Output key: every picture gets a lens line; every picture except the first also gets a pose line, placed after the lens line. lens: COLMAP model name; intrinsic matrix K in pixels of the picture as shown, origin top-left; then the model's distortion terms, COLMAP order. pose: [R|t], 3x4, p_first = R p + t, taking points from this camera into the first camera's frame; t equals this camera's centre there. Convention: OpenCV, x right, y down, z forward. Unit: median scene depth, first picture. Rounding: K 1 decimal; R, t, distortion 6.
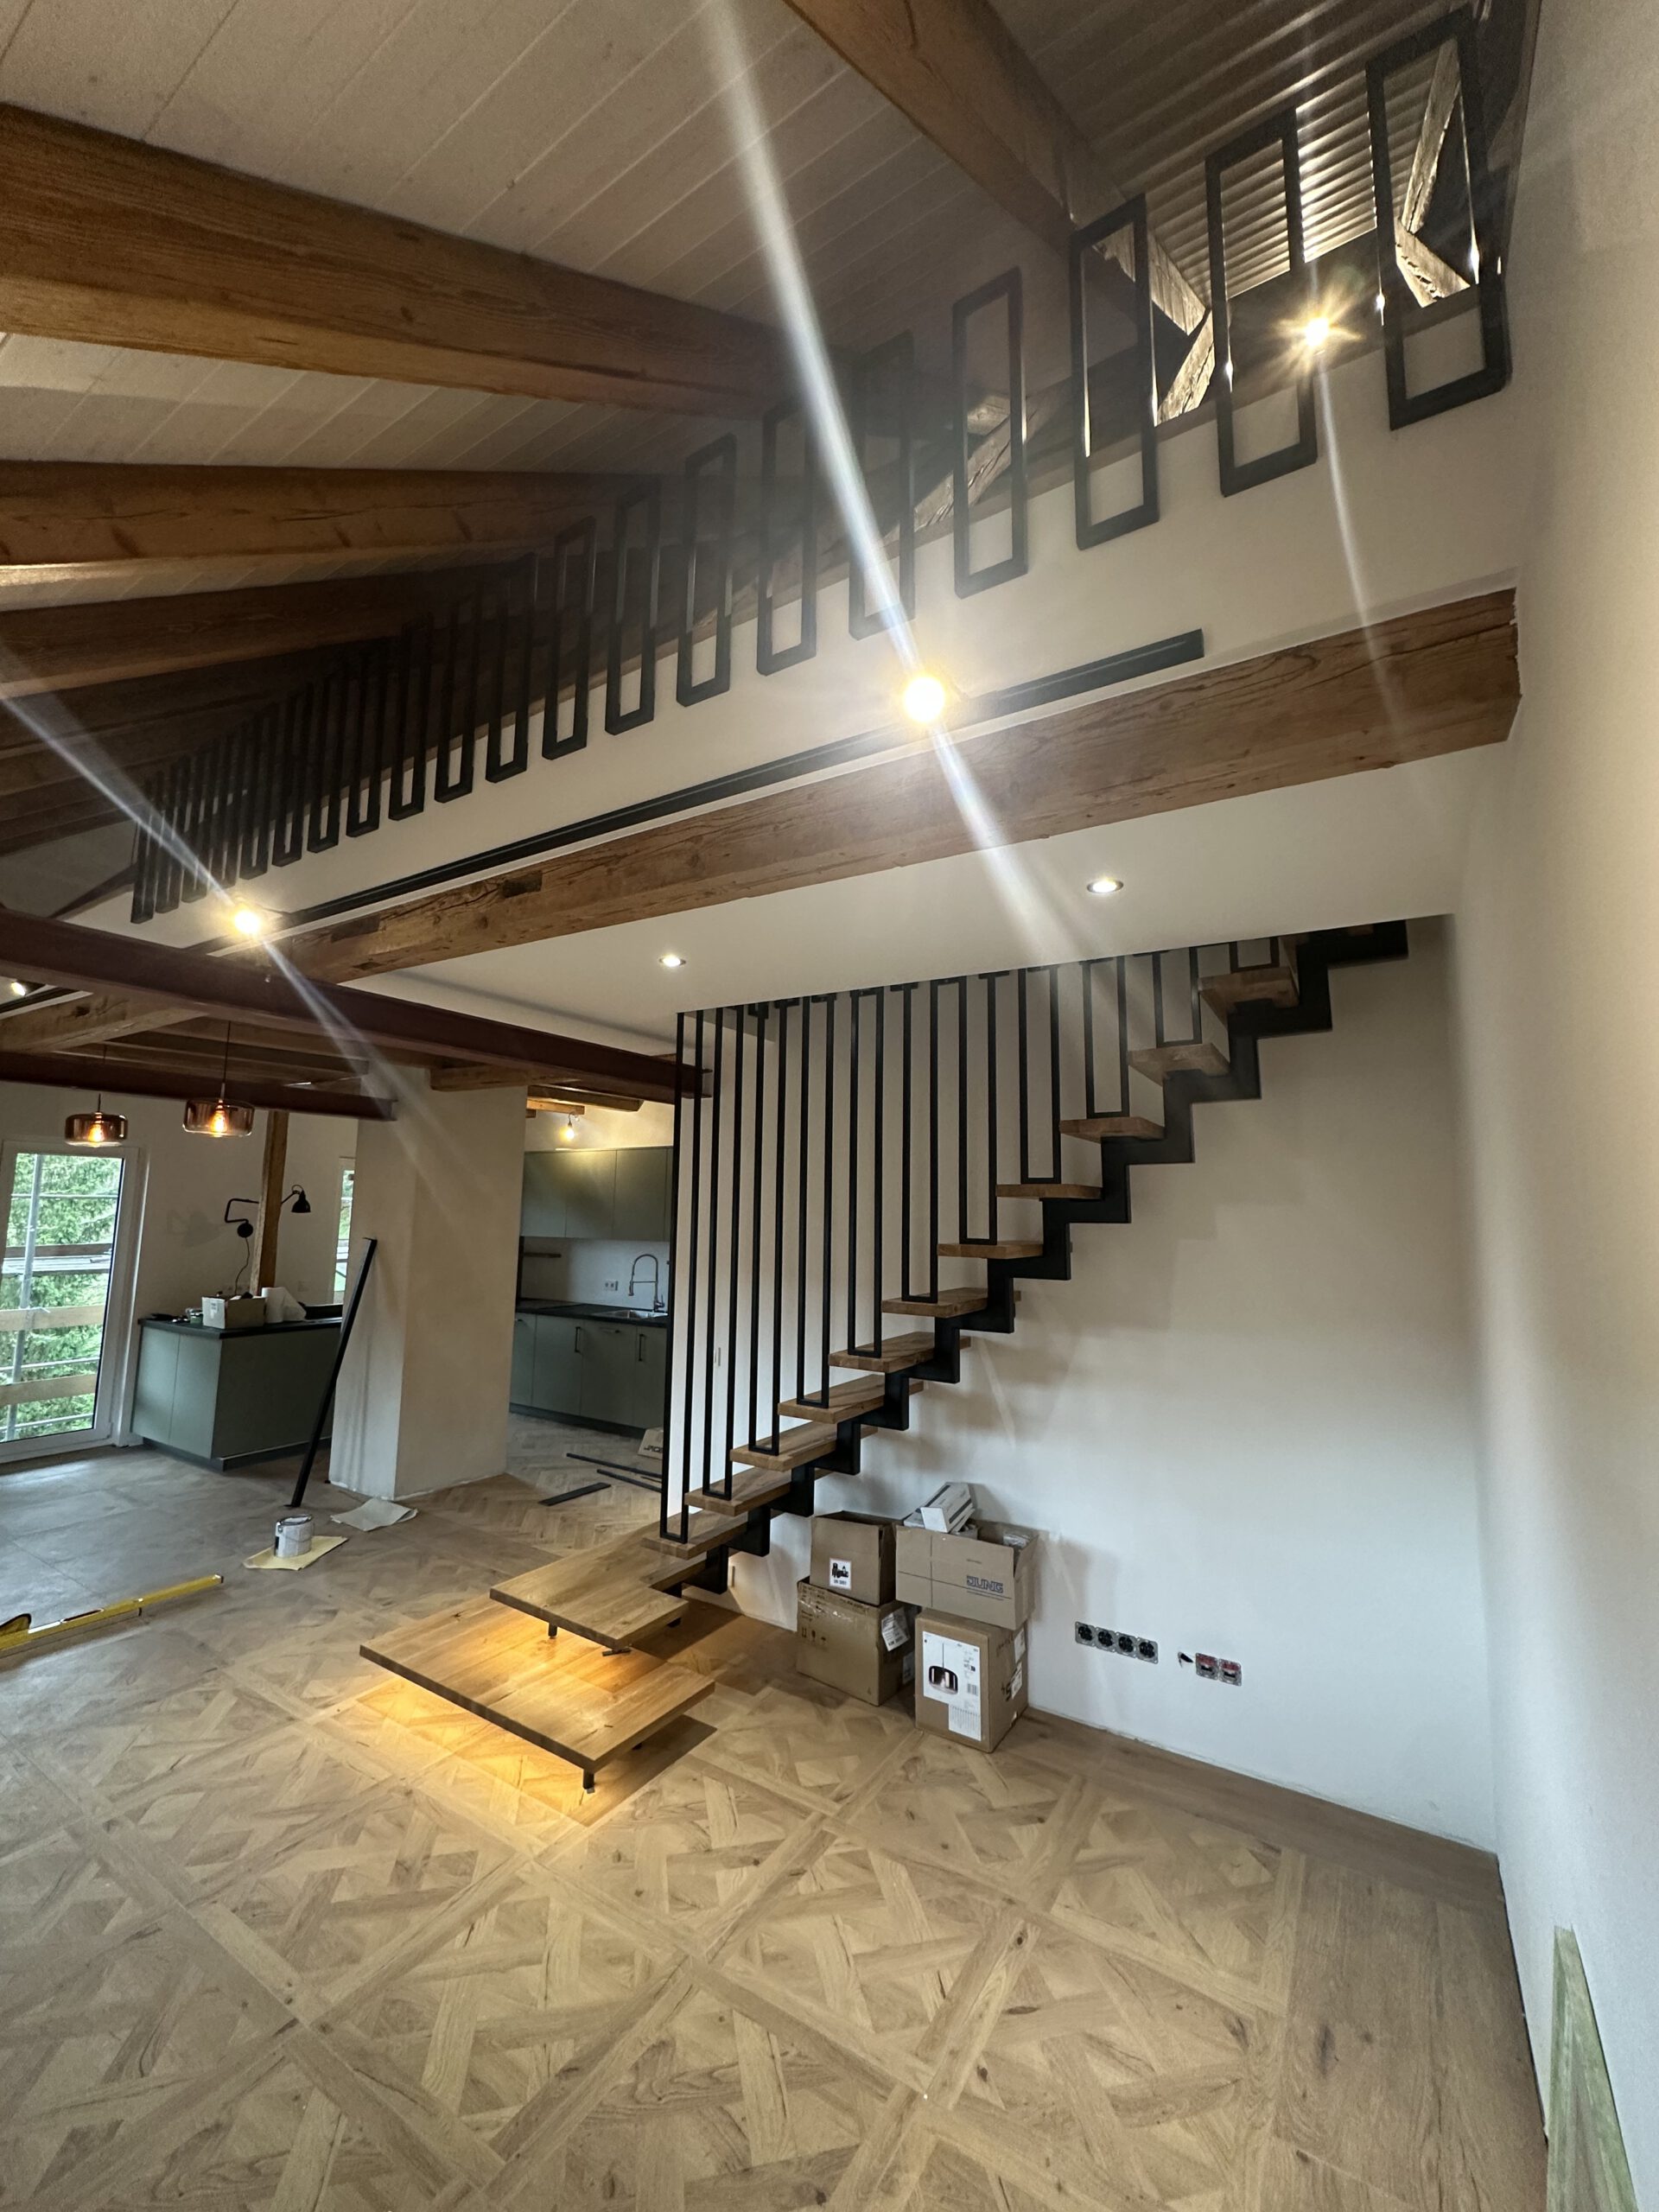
lens RADIAL K [[884.3, 0, 836.1], [0, 884.3, 1118.2], [0, 0, 1]] dist [-0.002515, -0.000749]
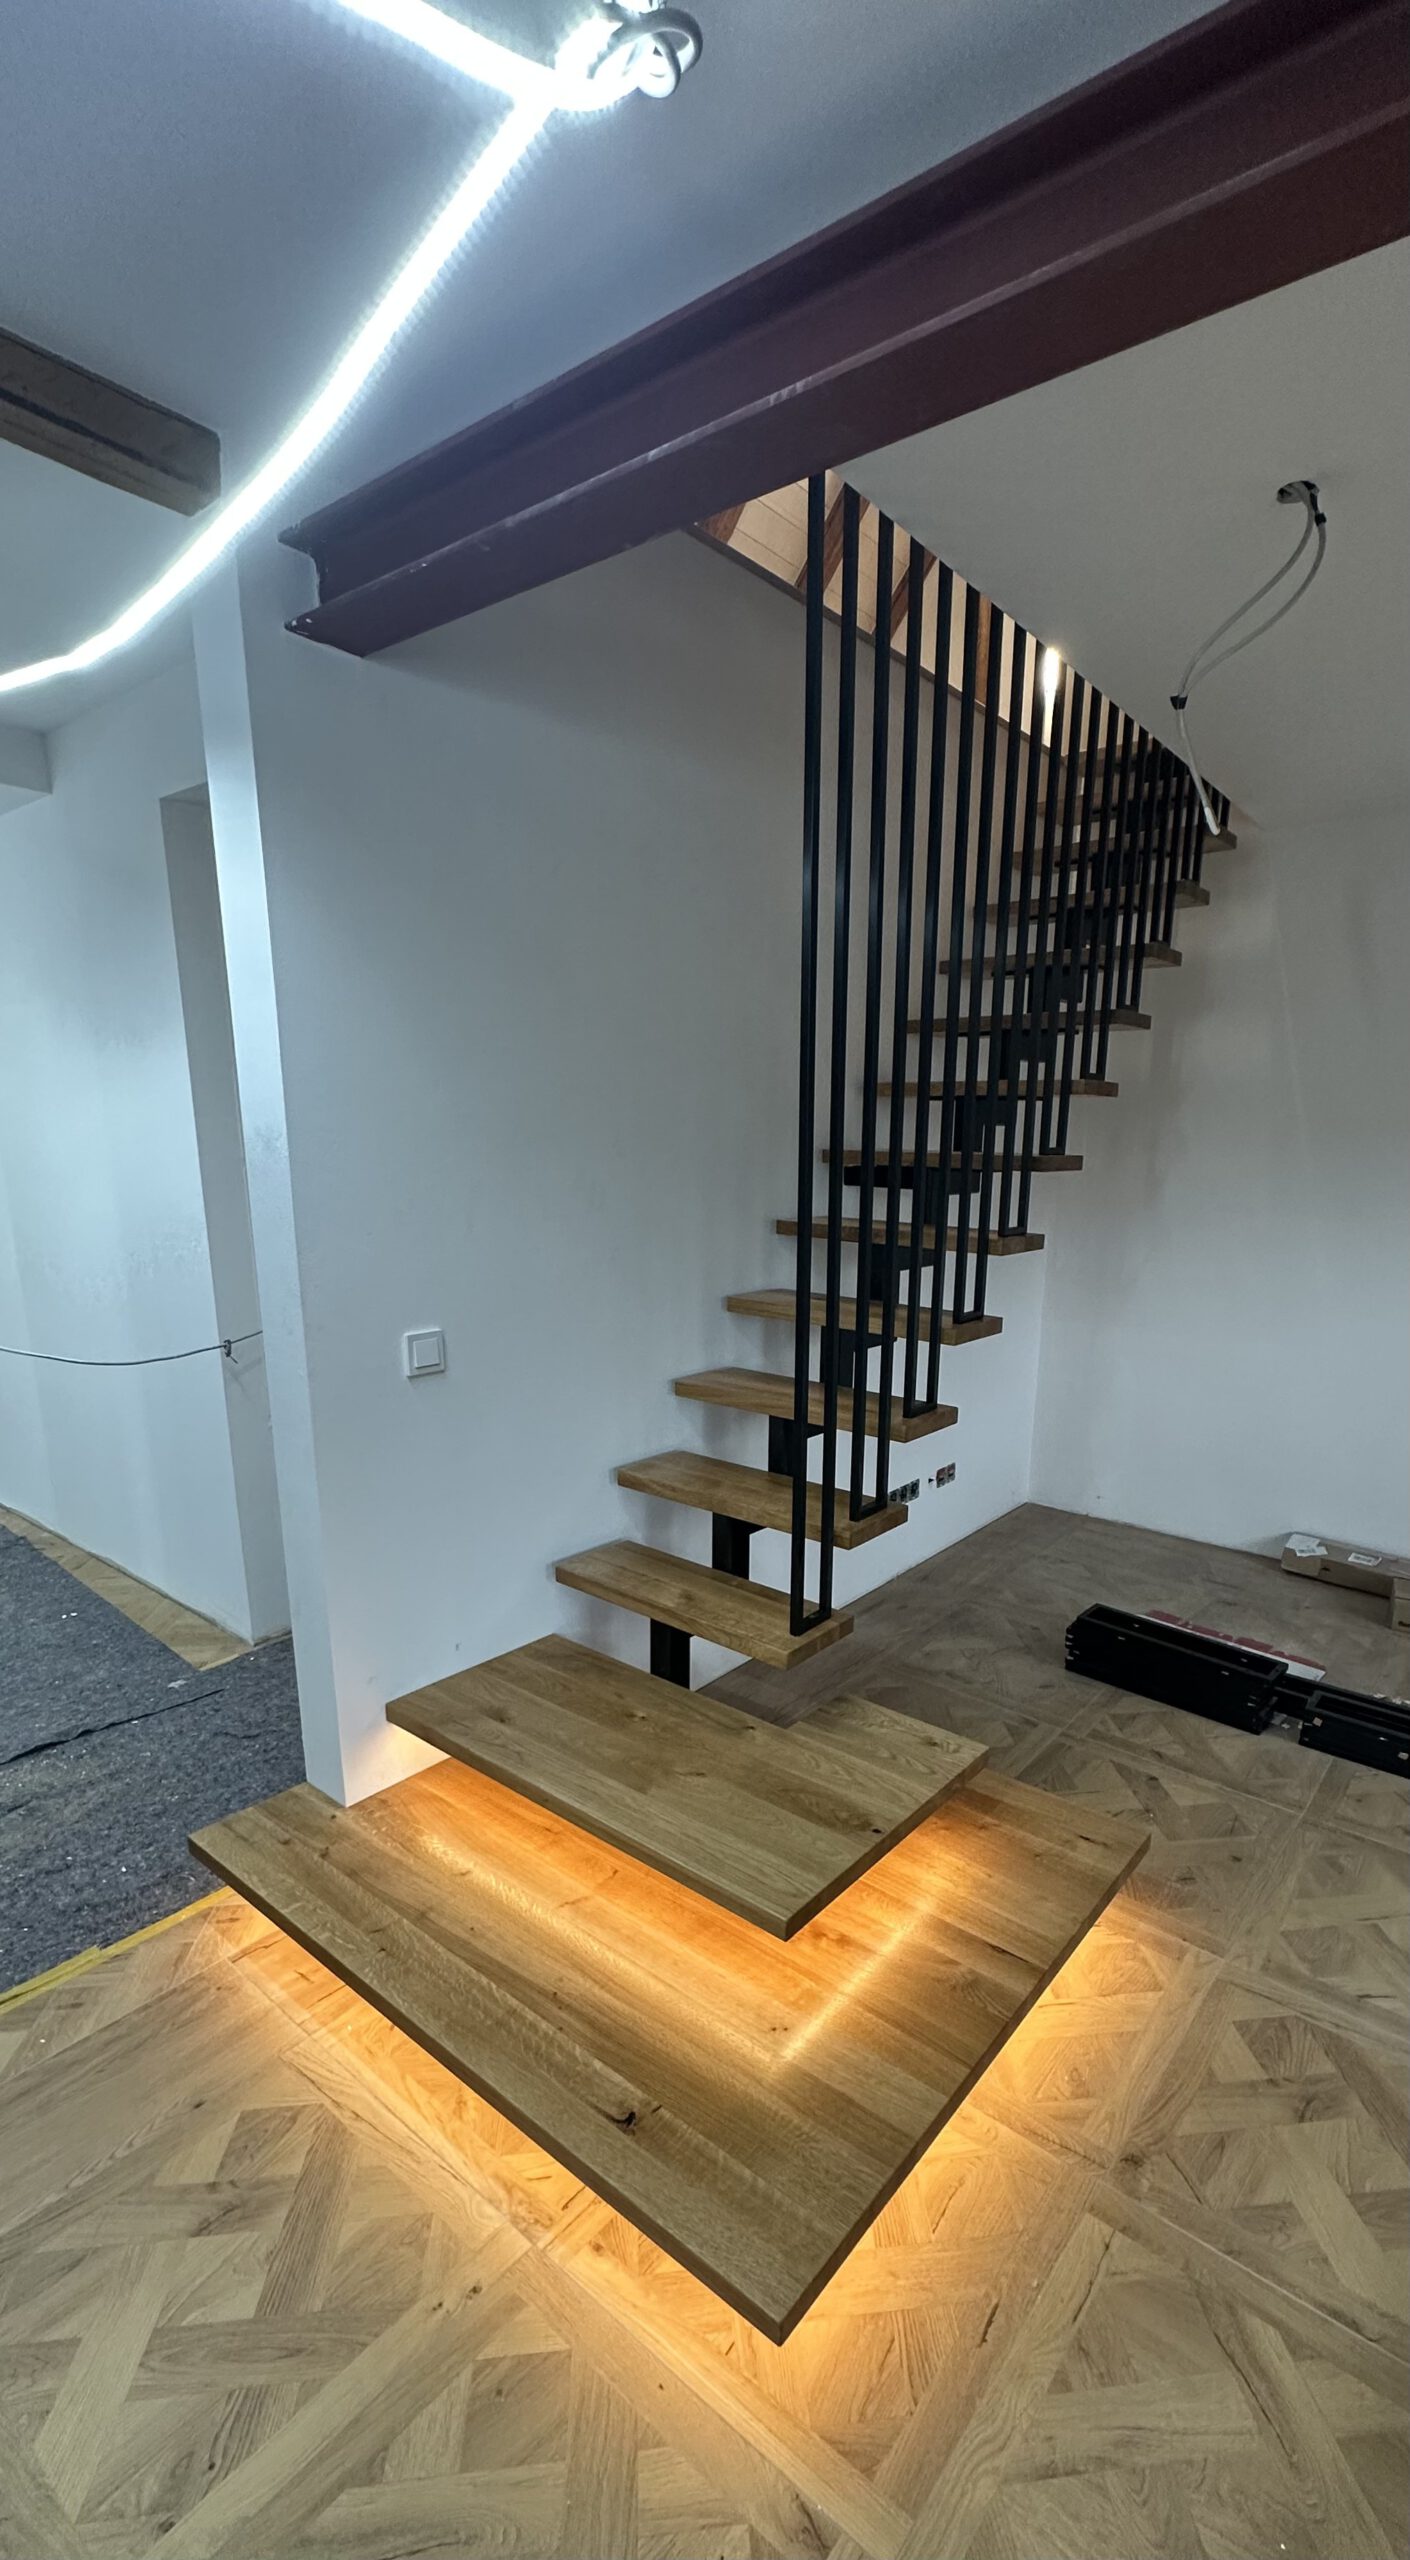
lens RADIAL K [[1129.8, 0, 804.8], [0, 1129.8, 1383.8], [0, 0, 1]] dist [0.033341, -0.000090]
pose [[0.085153, -0.246103, 0.965496, -1.206591], [-0.118746, 0.959602, 0.255074, 0.205555], [-0.989267, -0.136369, 0.052489, 1.411582]]
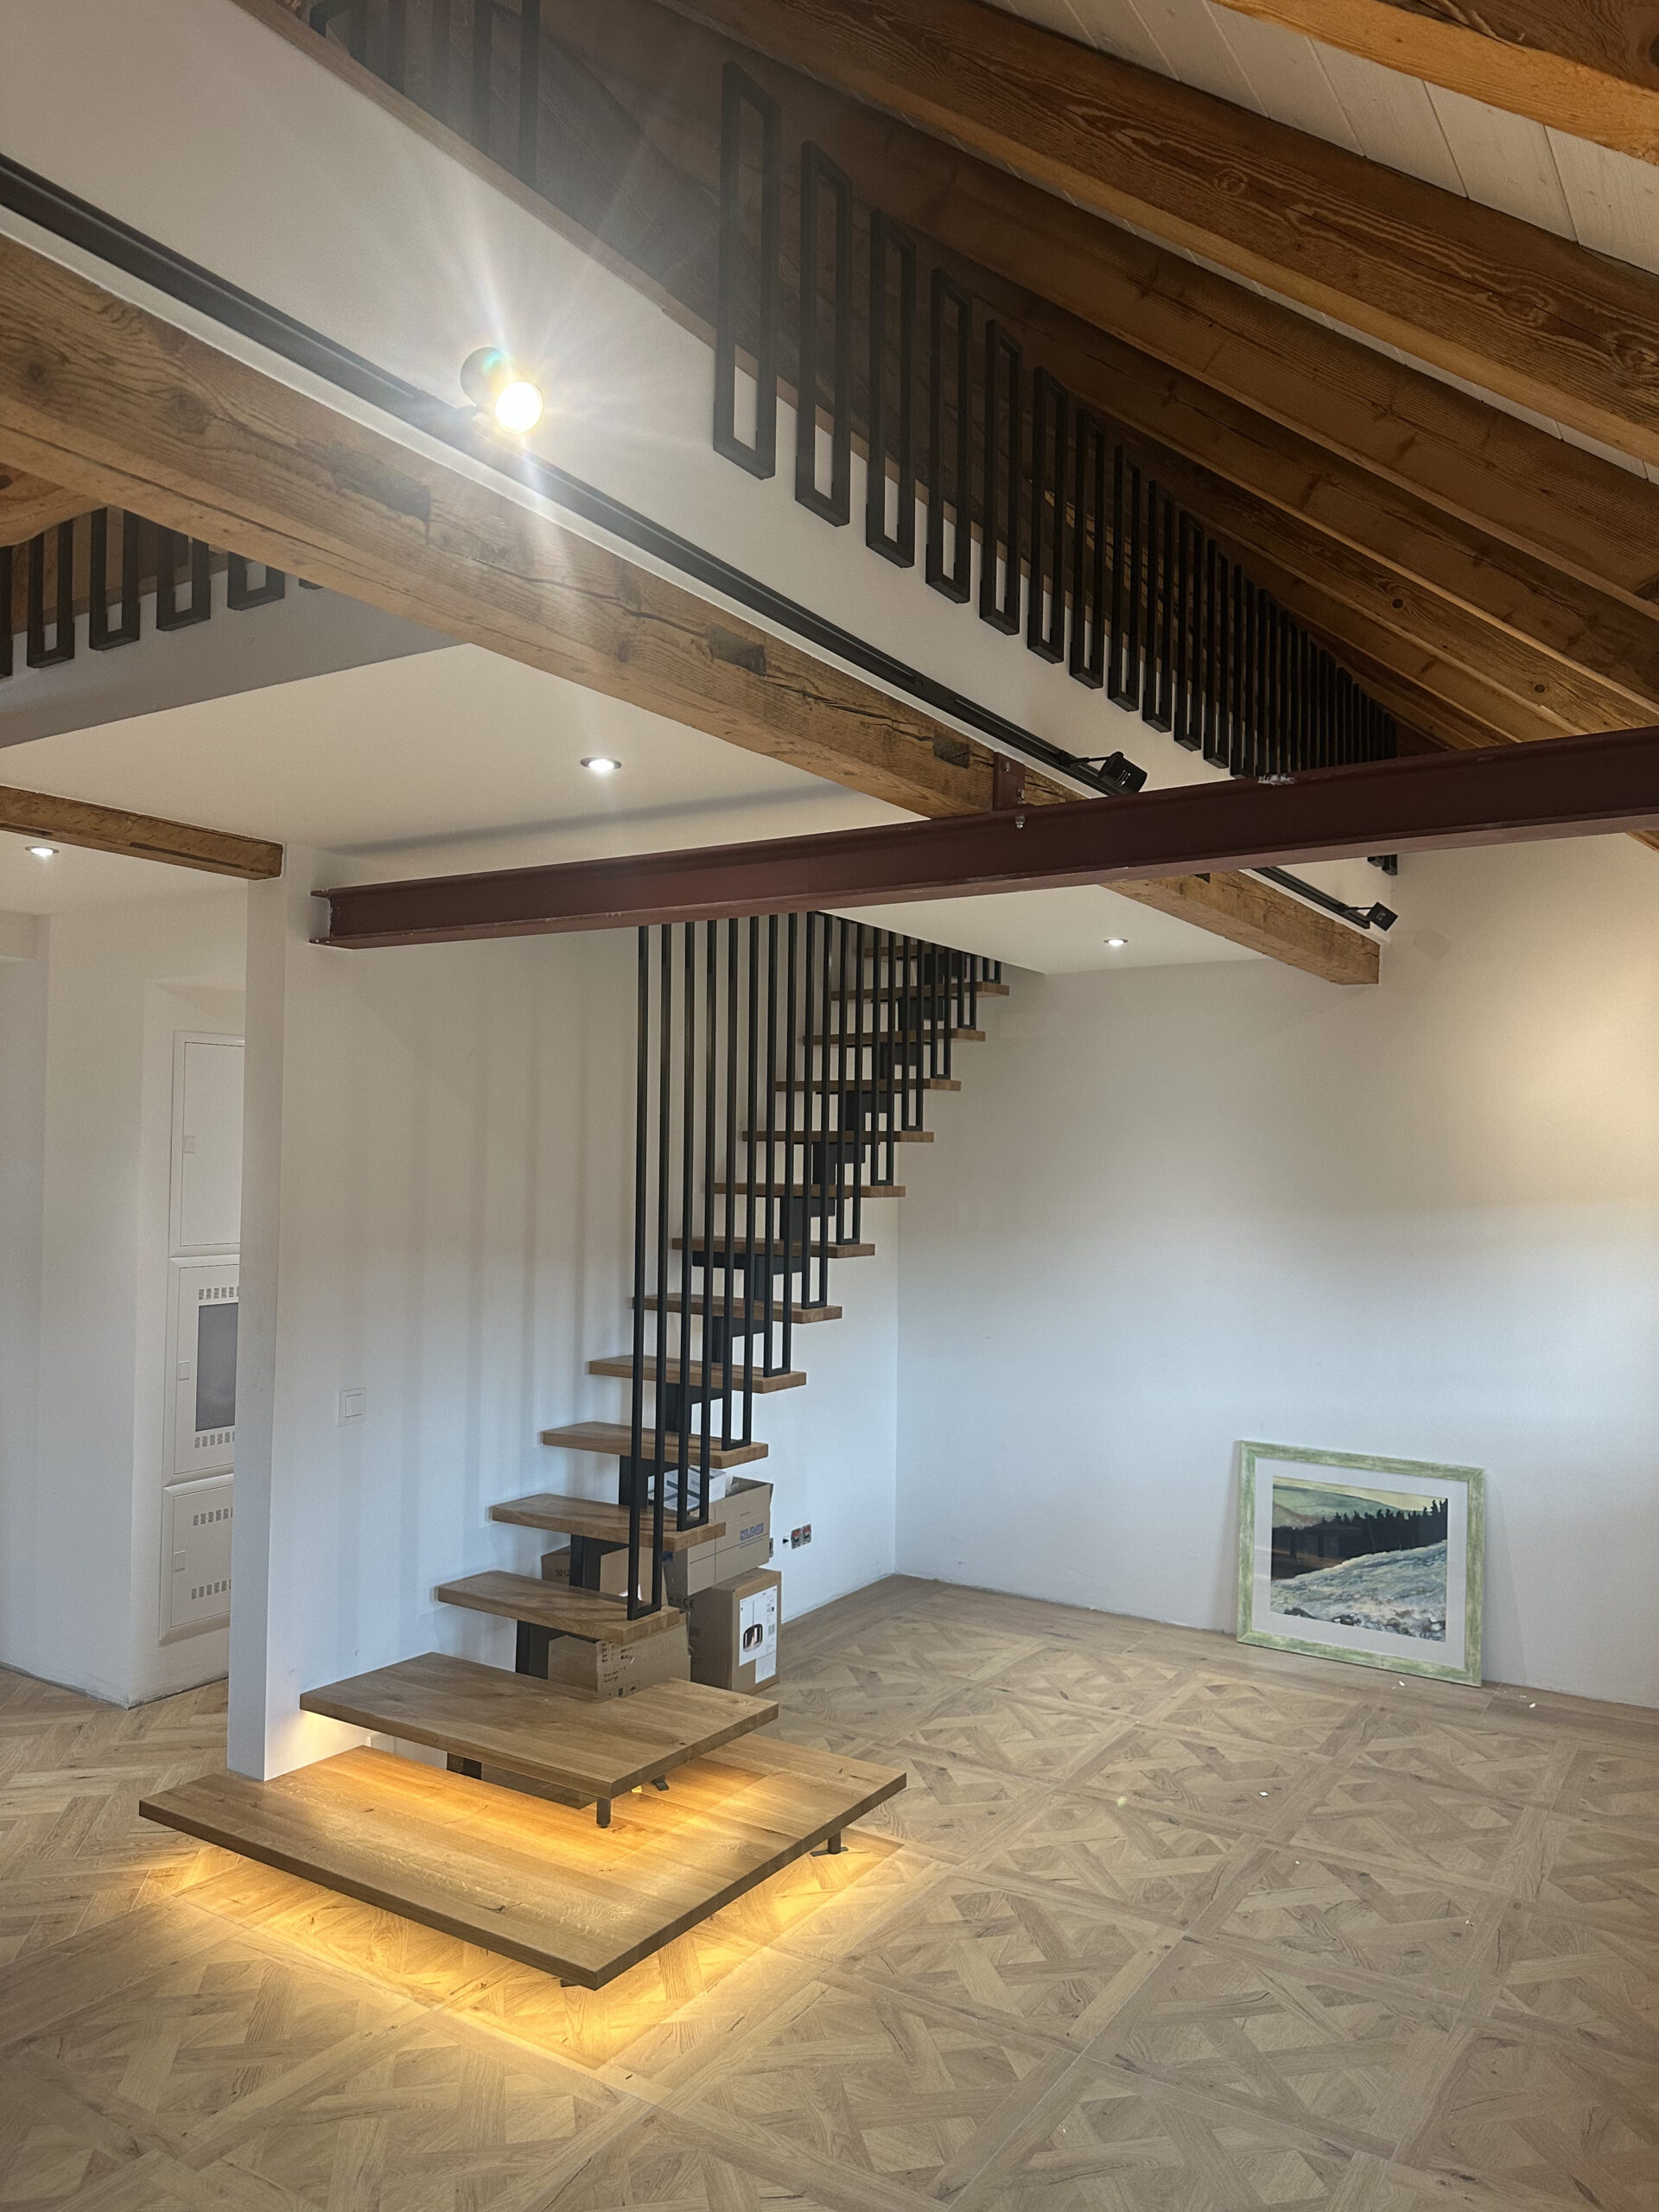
lens RADIAL K [[1556.3, 0, 820.7], [0, 1556.3, 1089.2], [0, 0, 1]] dist [-0.011085, -0.003789]
pose [[0.022785, 0.016939, 0.999597, -2.085170], [-0.118107, 0.992900, -0.014134, 0.071632], [-0.992739, -0.117737, 0.024623, 1.253429]]
